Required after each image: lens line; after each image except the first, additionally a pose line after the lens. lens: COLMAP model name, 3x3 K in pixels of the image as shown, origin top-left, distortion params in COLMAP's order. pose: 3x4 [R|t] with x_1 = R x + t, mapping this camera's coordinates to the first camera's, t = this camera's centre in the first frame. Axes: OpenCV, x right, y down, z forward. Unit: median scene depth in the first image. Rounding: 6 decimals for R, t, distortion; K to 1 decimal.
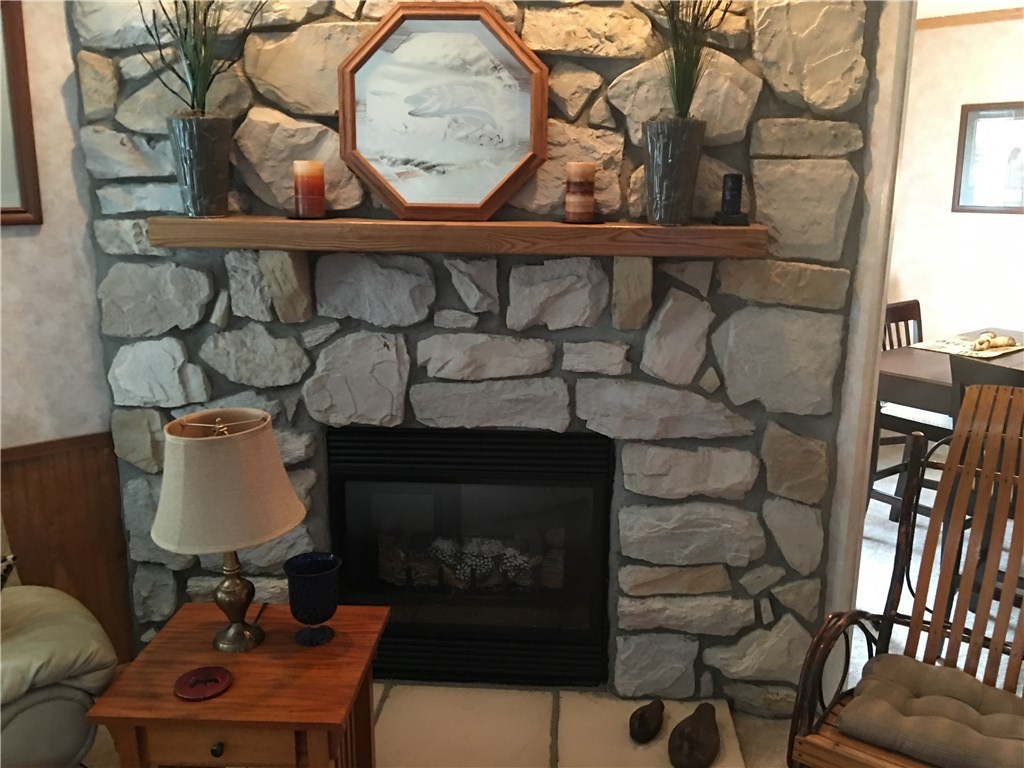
lens RADIAL K [[861.7, 0, 519.1], [0, 861.7, 380.0], [0, 0, 1]] dist [0.074702, -0.125537]
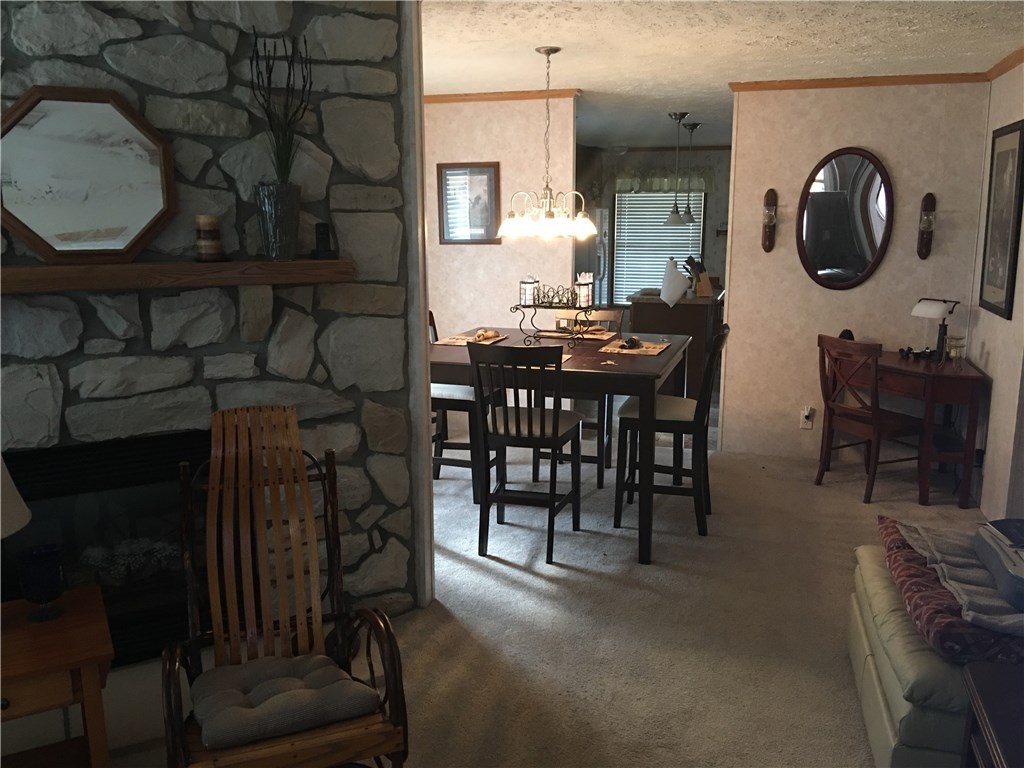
lens RADIAL K [[861.7, 0, 519.1], [0, 861.7, 380.0], [0, 0, 1]] dist [0.074702, -0.125537]
pose [[0.839788, -0.112873, 0.531052, -0.236607], [0.133017, 0.991114, 0.000309, 0.050912], [-0.526368, 0.070379, 0.847339, -0.306770]]
